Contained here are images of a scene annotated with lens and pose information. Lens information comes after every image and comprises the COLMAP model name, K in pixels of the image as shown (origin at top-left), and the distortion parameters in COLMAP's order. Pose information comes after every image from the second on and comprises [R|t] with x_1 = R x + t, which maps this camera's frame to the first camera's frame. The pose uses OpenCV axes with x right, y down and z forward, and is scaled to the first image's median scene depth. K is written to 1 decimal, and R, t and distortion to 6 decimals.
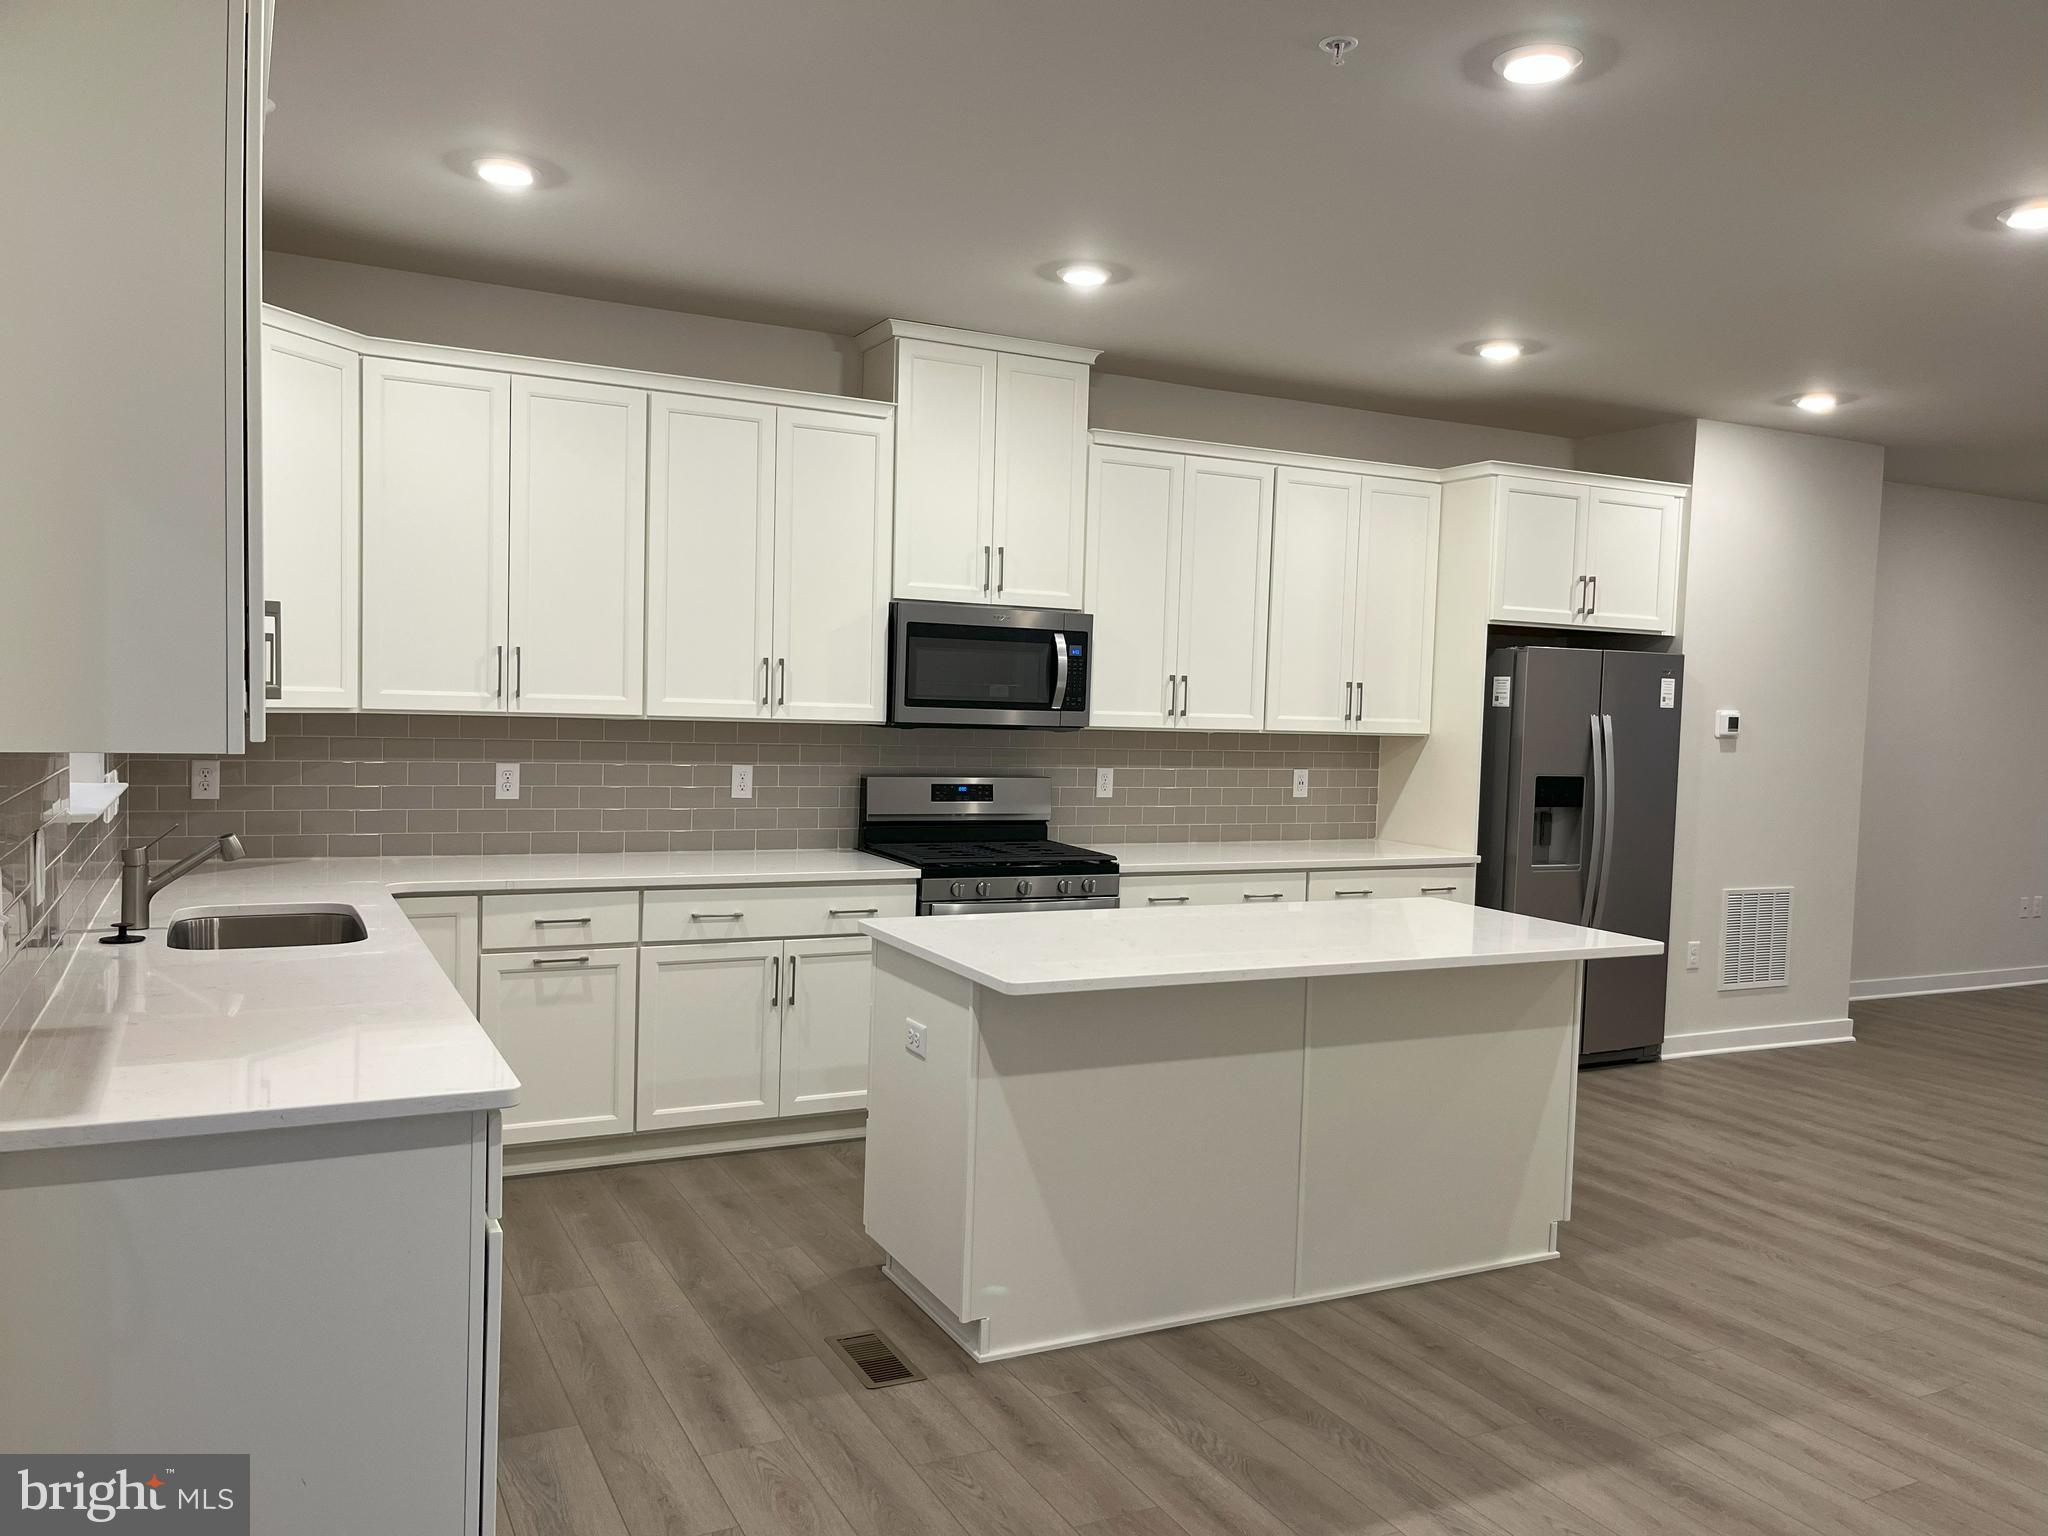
lens RADIAL K [[1547.5, 0, 1032.9], [0, 1547.5, 772.9], [0, 0, 1]] dist [0.062286, -0.079224]
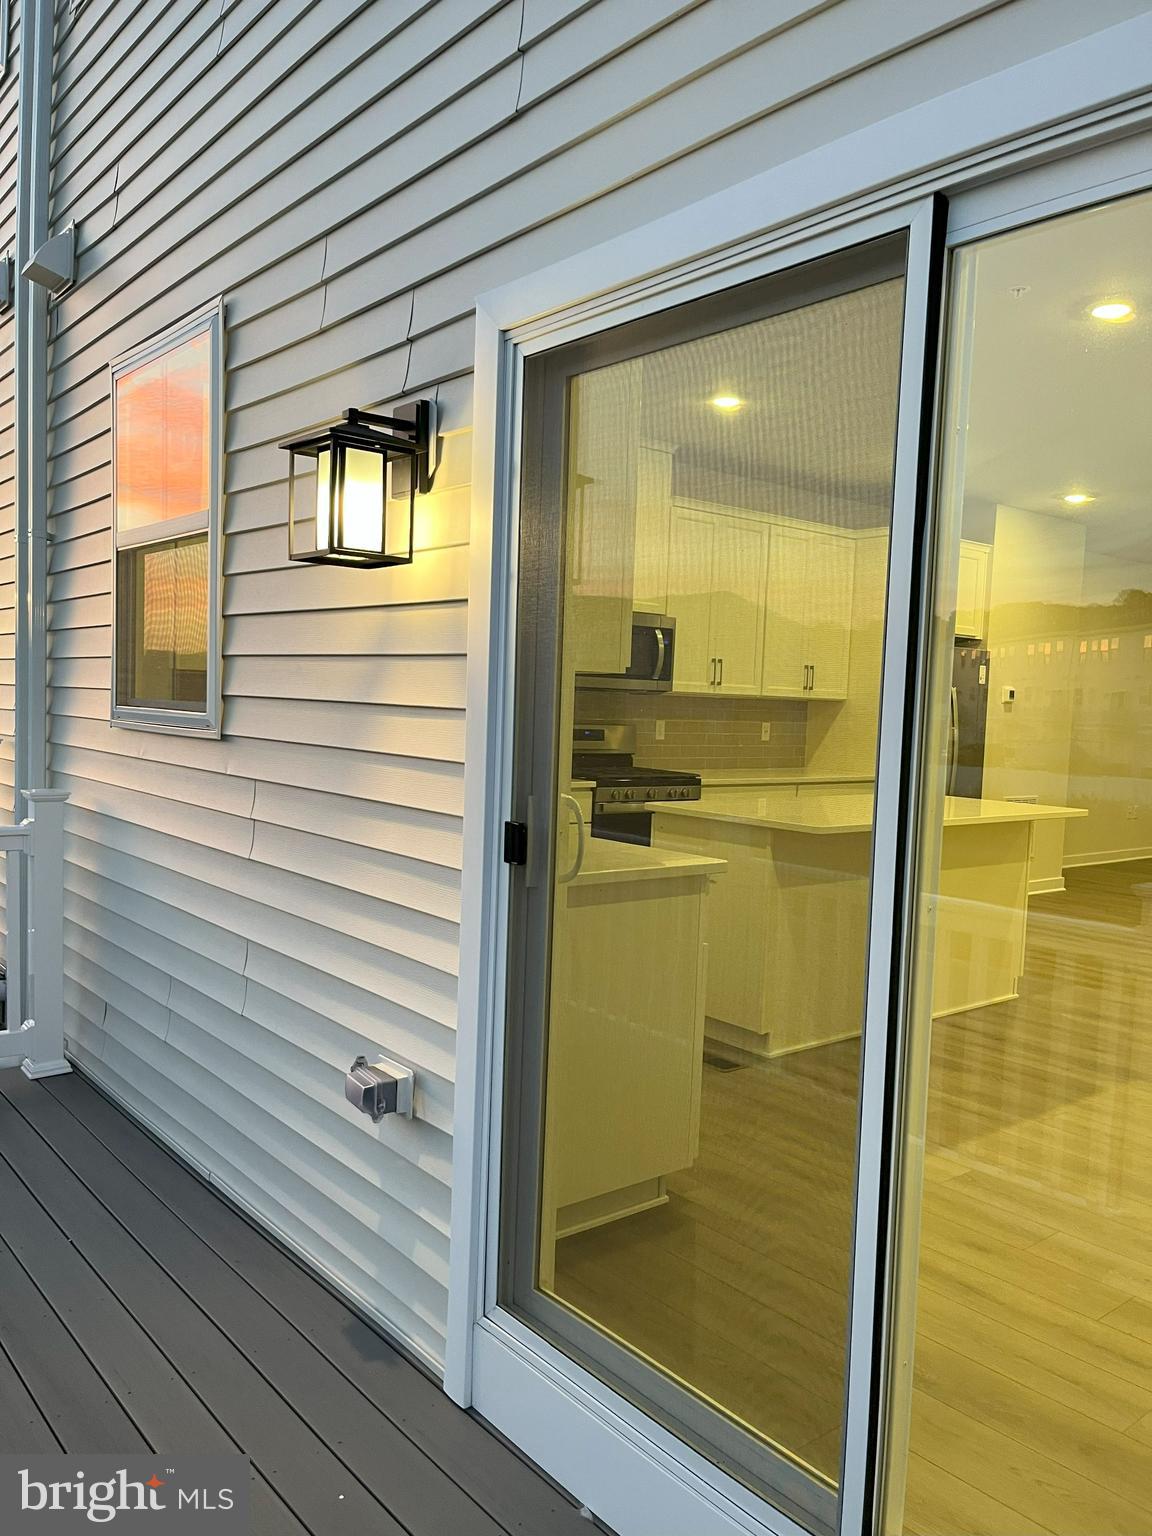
lens RADIAL K [[1160.6, 0, 558.2], [0, 1160.6, 771.4], [0, 0, 1]] dist [0.062286, -0.079224]
pose [[0.978585, -0.008863, 0.205650, -0.324977], [0.005328, 0.999828, 0.017737, 0.029975], [-0.205772, -0.016262, 0.978465, -0.110833]]
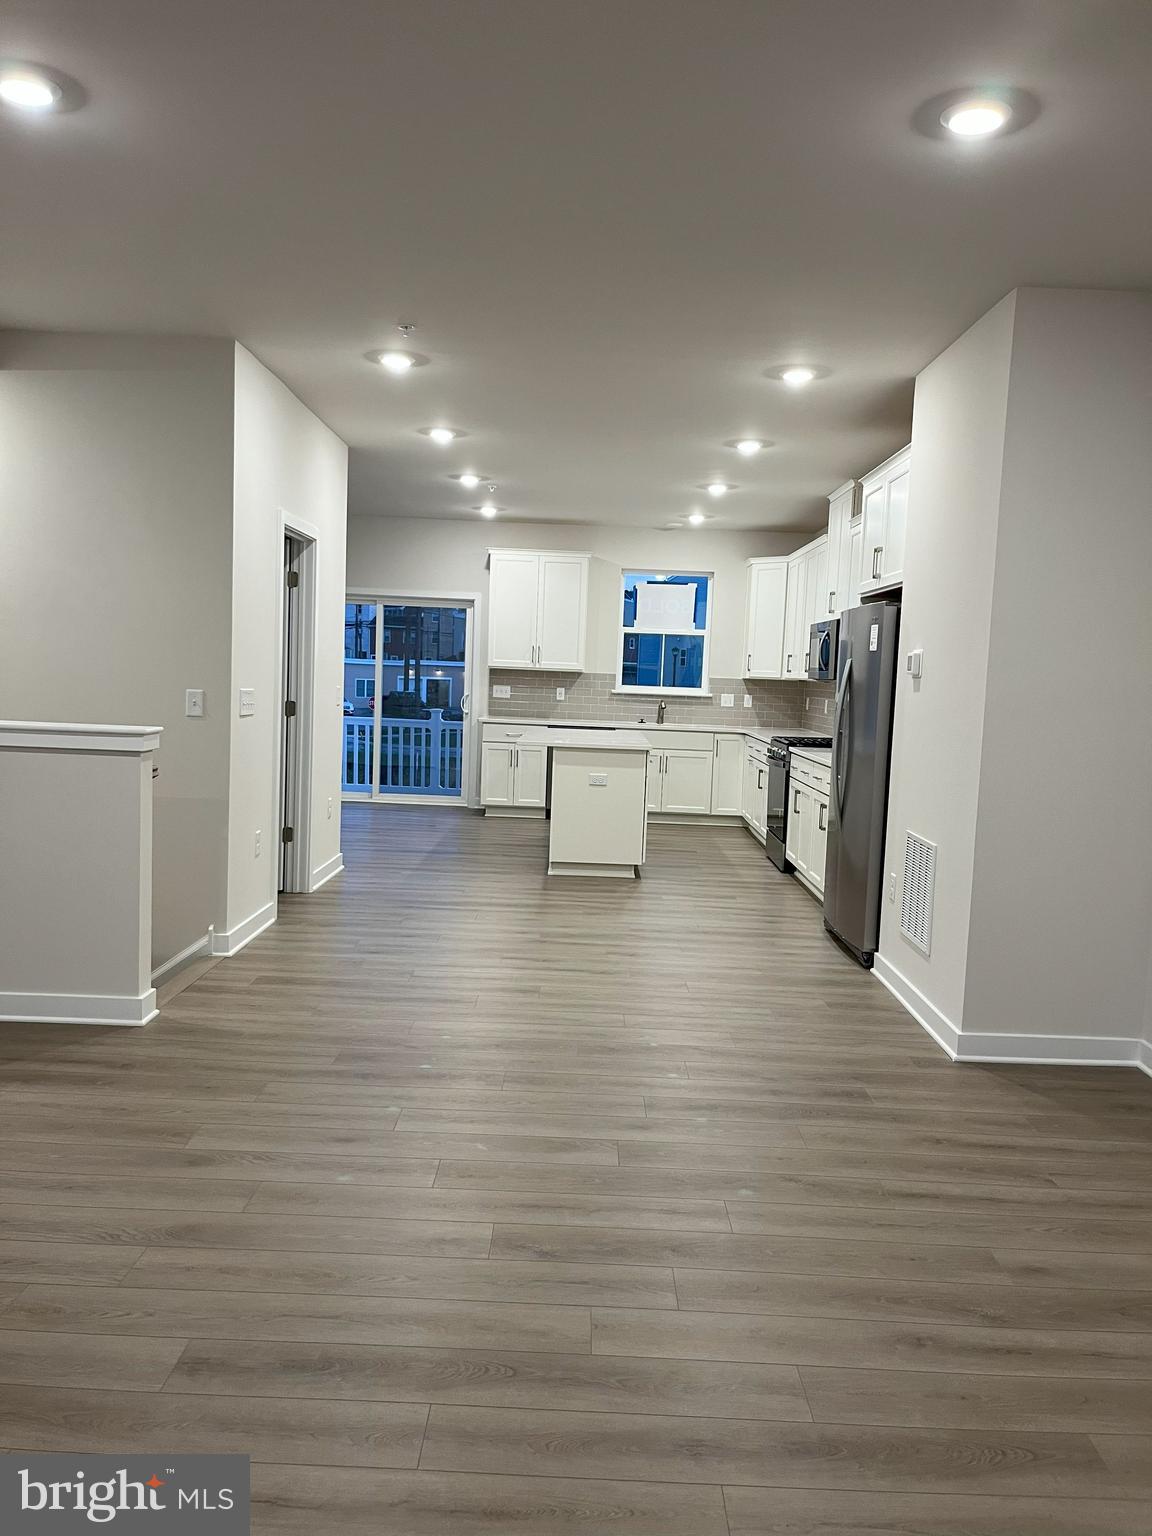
lens RADIAL K [[1155.0, 0, 574.8], [0, 1155.0, 774.6], [0, 0, 1]] dist [0.101428, -0.160838]
pose [[-0.463227, 0.027848, -0.885802, 1.512236], [-0.099025, 0.991621, 0.082960, -0.001473], [0.880690, 0.126146, -0.456588, 1.448142]]
